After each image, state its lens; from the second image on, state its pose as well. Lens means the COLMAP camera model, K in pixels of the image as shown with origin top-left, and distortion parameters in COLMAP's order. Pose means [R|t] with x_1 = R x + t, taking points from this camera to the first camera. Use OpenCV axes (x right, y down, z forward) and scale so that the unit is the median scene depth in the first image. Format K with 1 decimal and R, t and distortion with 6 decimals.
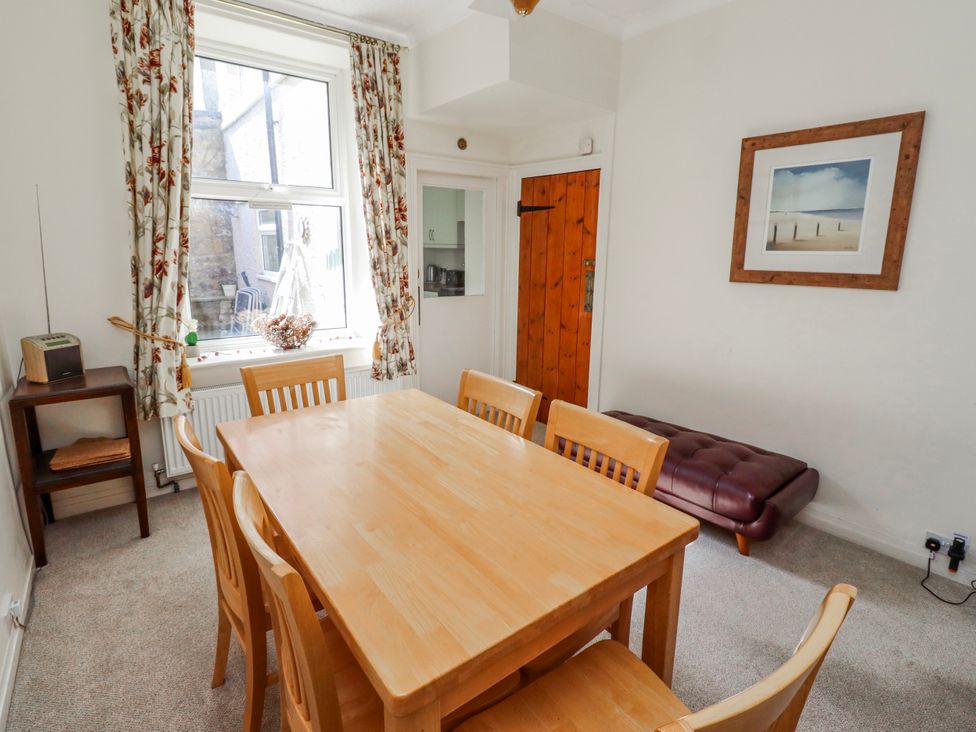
lens RADIAL K [[509.1, 0, 492.7], [0, 509.1, 349.4], [0, 0, 1]] dist [0.003860, -0.000159]
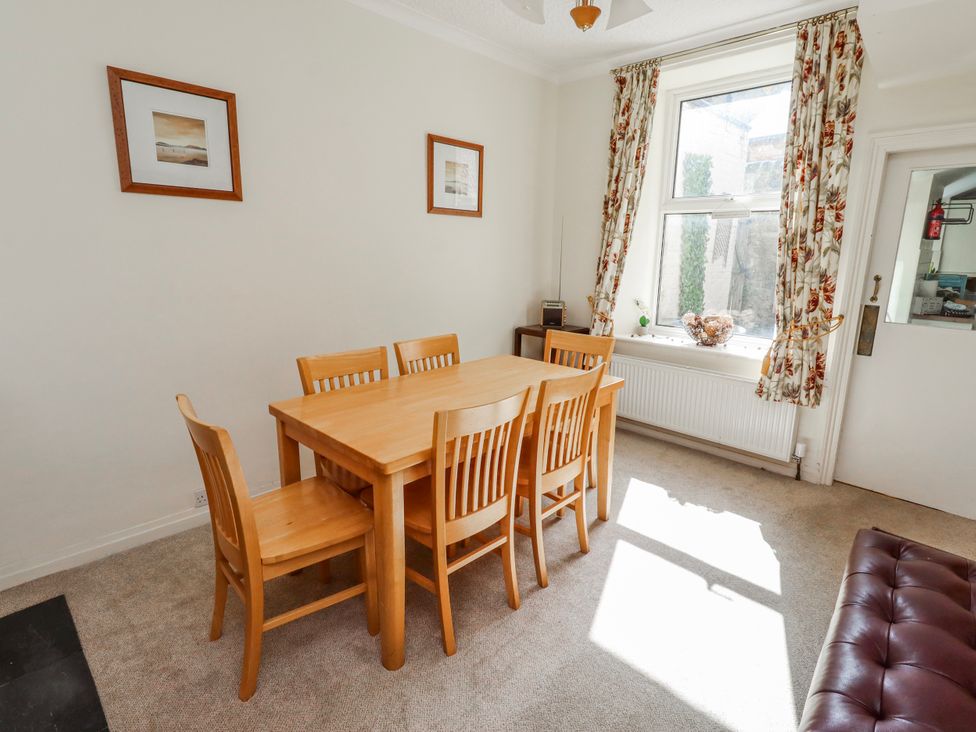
lens RADIAL K [[509.1, 0, 492.7], [0, 509.1, 349.4], [0, 0, 1]] dist [0.003860, -0.000159]
pose [[0.142865, 0.186227, -0.972064, 0.343269], [-0.210036, 0.965474, 0.154096, -0.037513], [0.967199, 0.182154, 0.177047, 0.210896]]
